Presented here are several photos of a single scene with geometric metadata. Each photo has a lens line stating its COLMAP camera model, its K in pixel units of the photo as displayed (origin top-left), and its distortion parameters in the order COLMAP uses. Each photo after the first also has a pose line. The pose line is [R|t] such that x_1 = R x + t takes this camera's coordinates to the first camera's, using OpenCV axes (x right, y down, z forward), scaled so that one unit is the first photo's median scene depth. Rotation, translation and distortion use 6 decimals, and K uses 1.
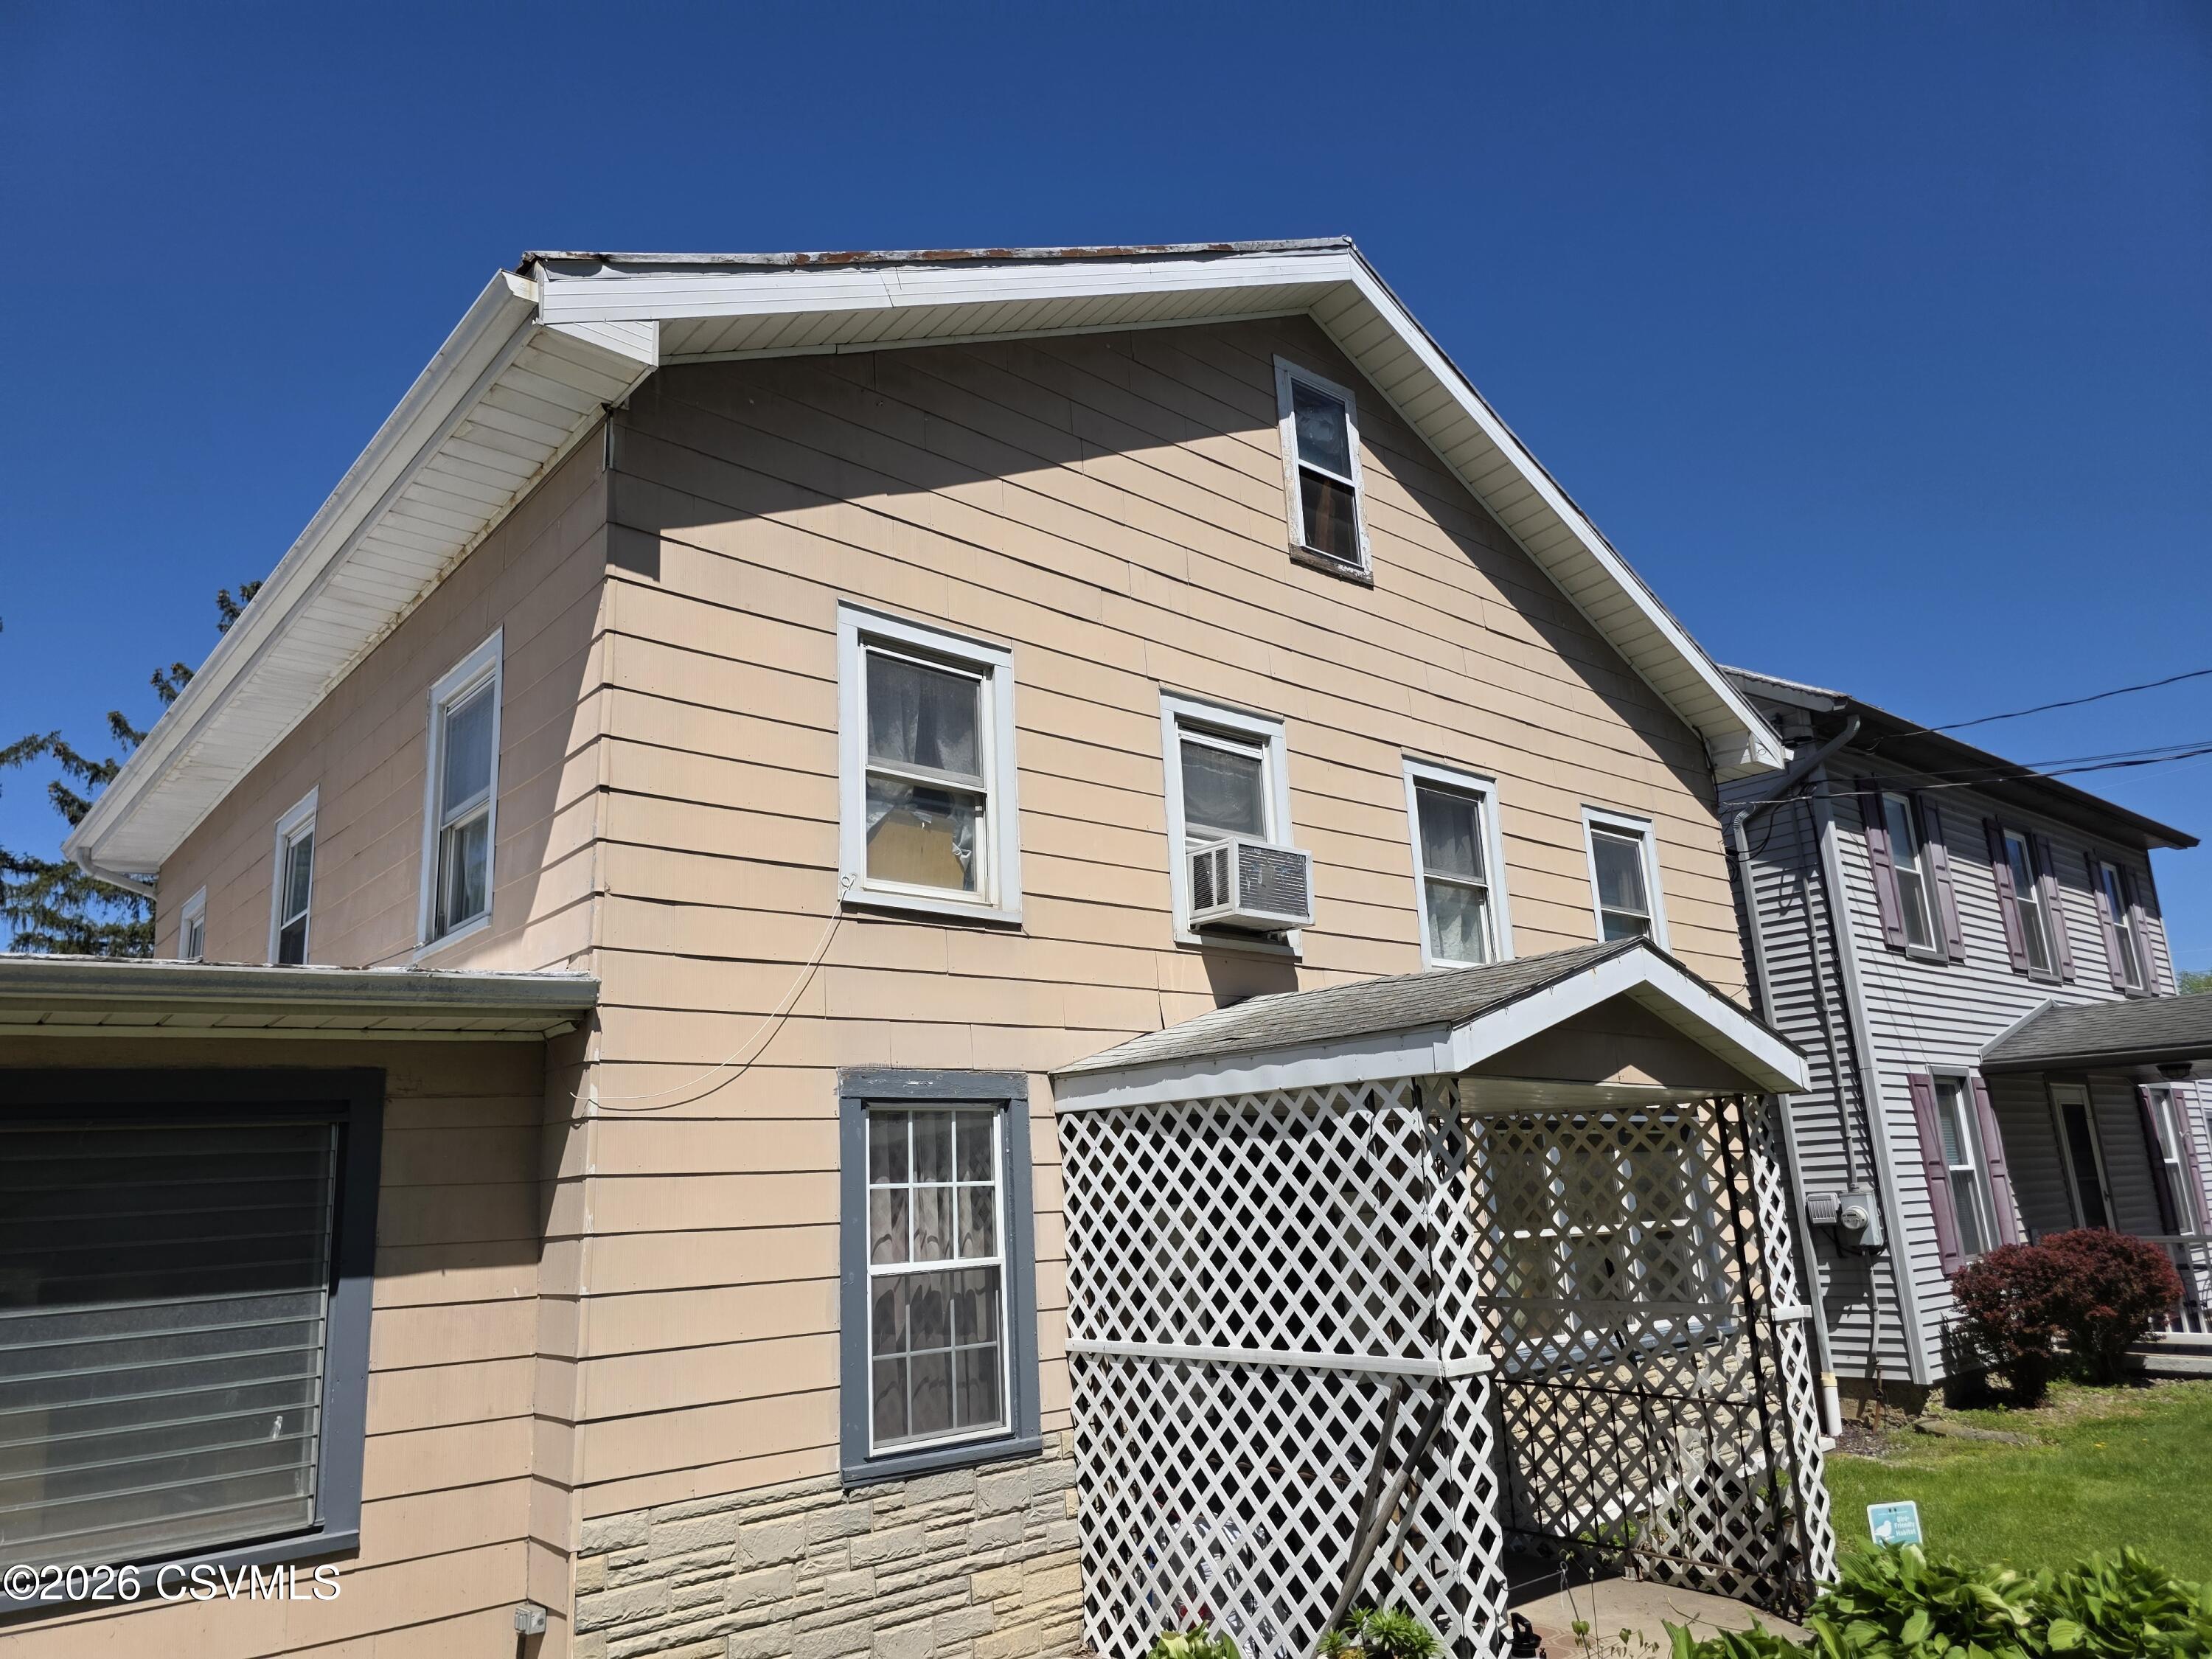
lens RADIAL K [[1472.6, 0, 1217.5], [0, 1472.6, 755.9], [0, 0, 1]] dist [0.059696, -0.041796]
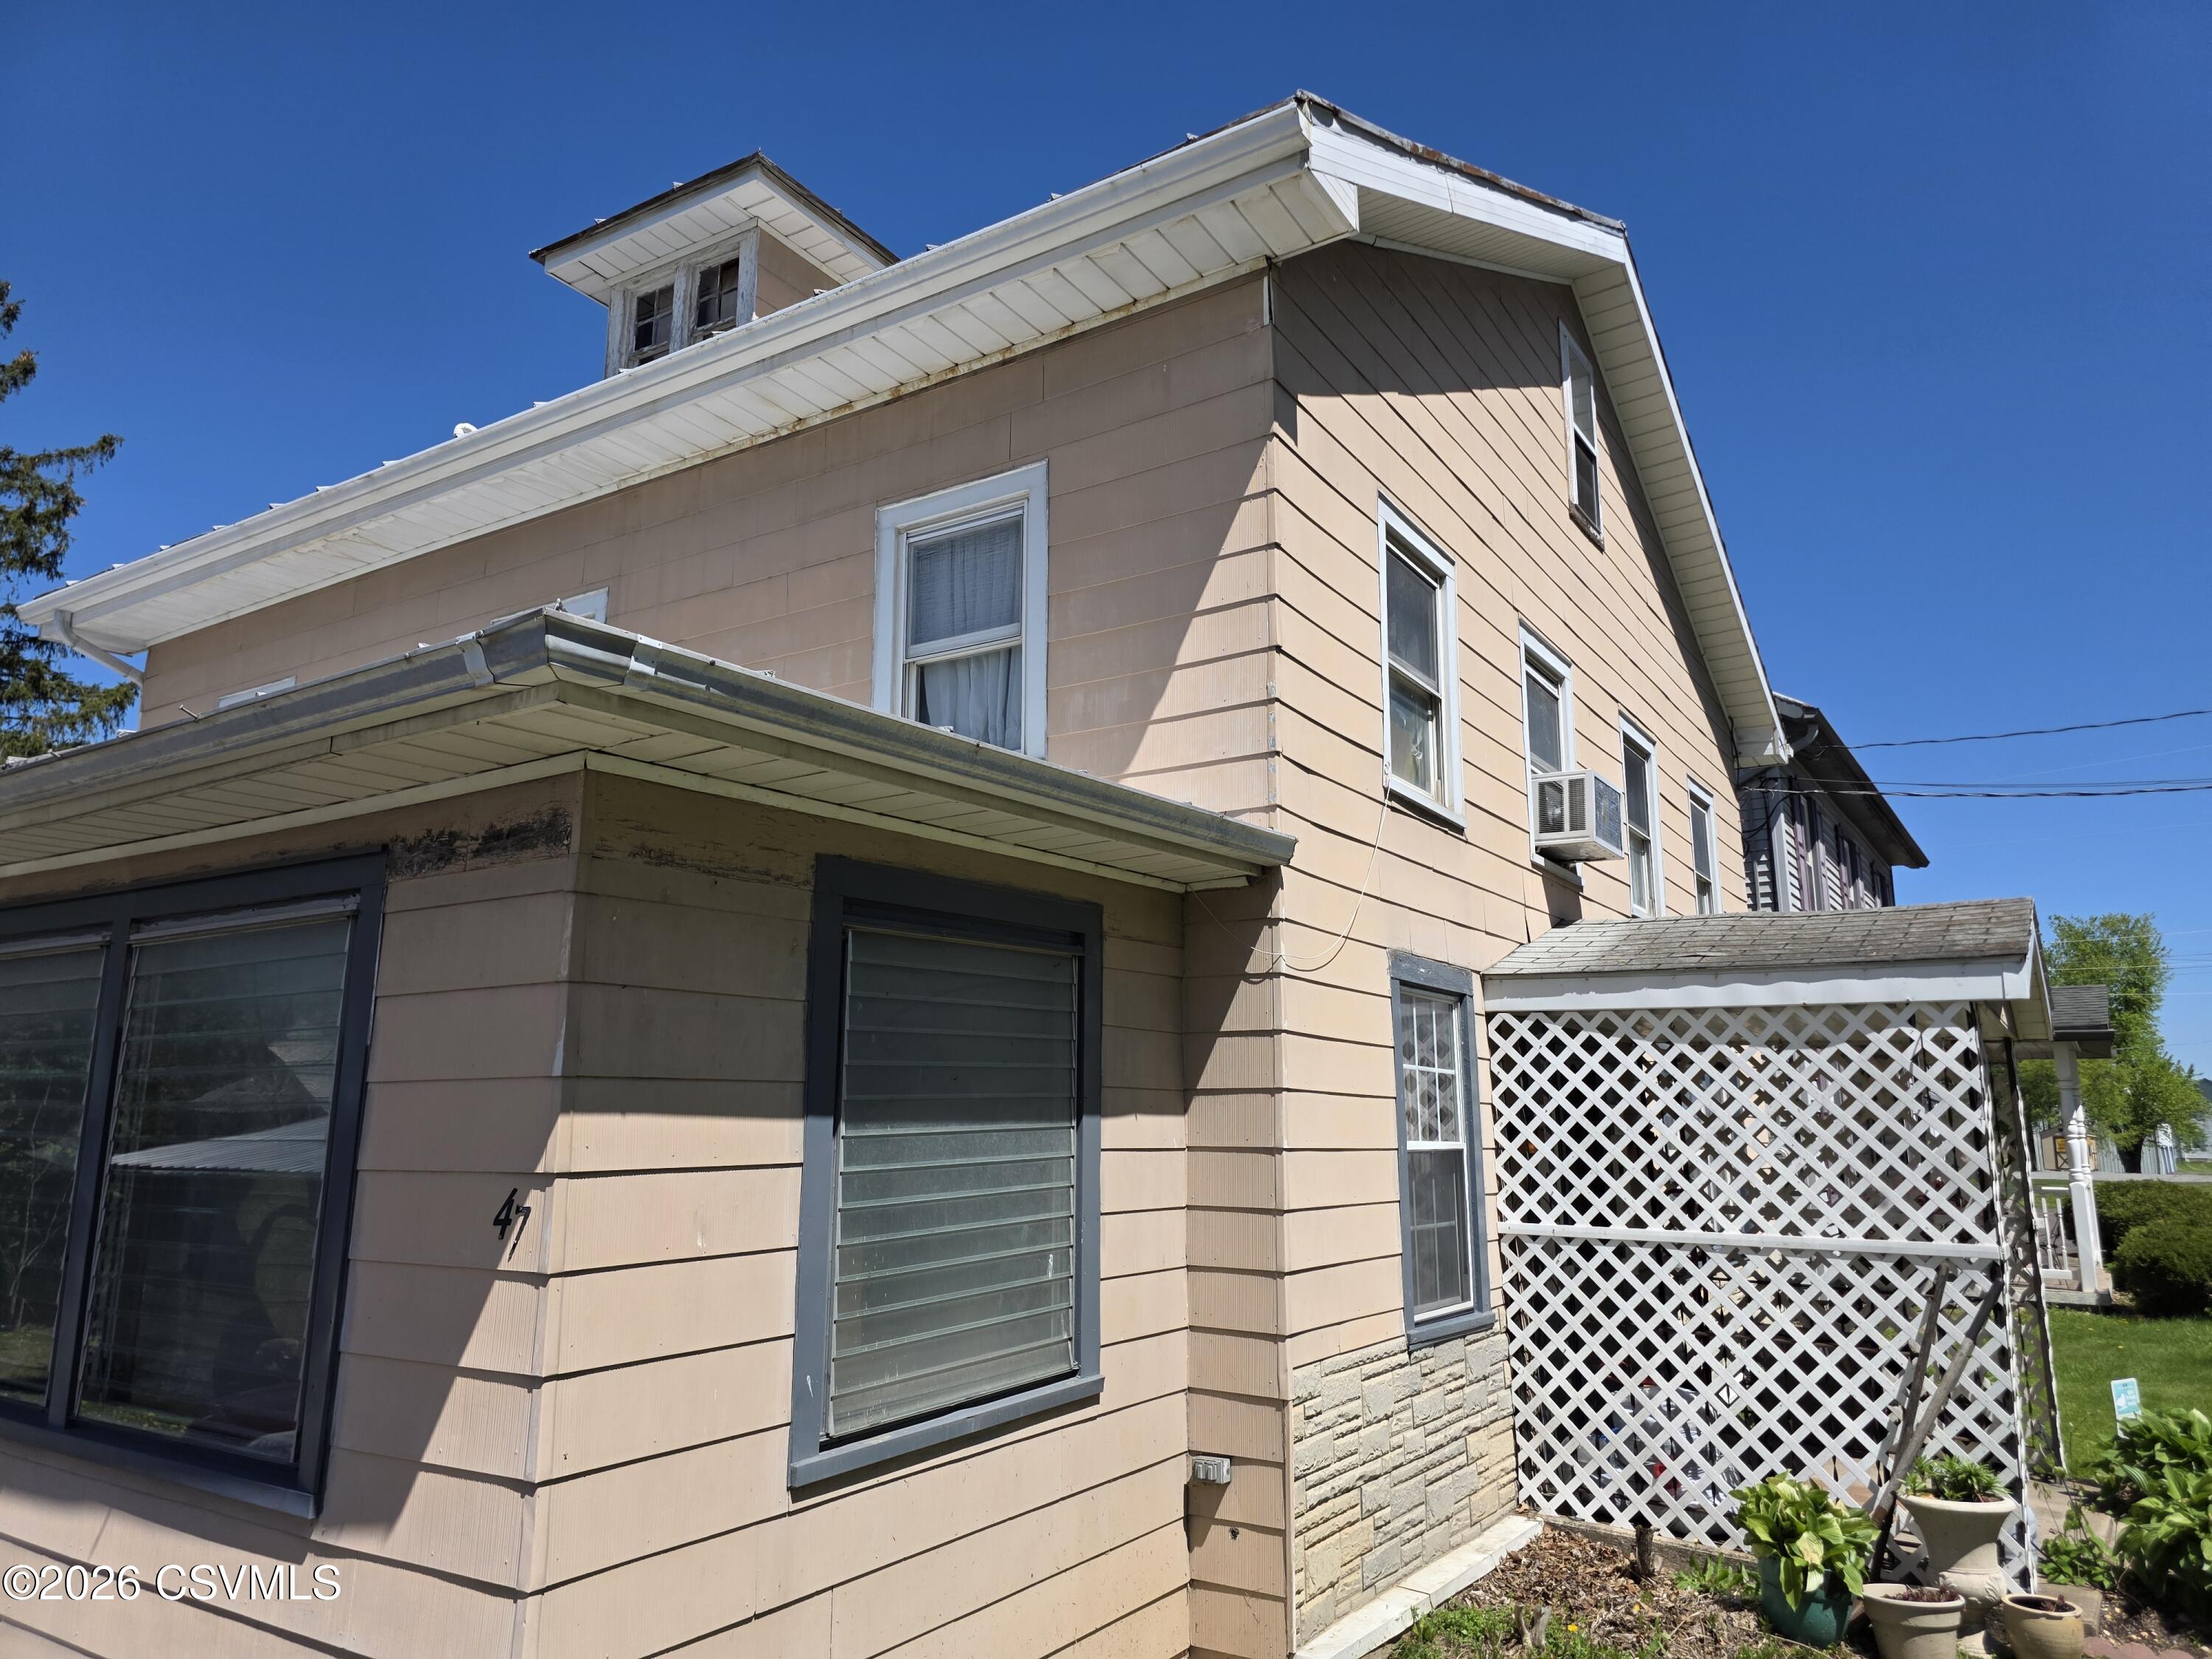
lens RADIAL K [[1472.6, 0, 1197.4], [0, 1472.6, 737.0], [0, 0, 1]] dist [0.059696, -0.041796]
pose [[0.951924, 0.124088, 0.280076, -0.677749], [-0.130723, 0.991406, 0.005060, 0.076586], [-0.277041, -0.041429, 0.959965, 0.063841]]
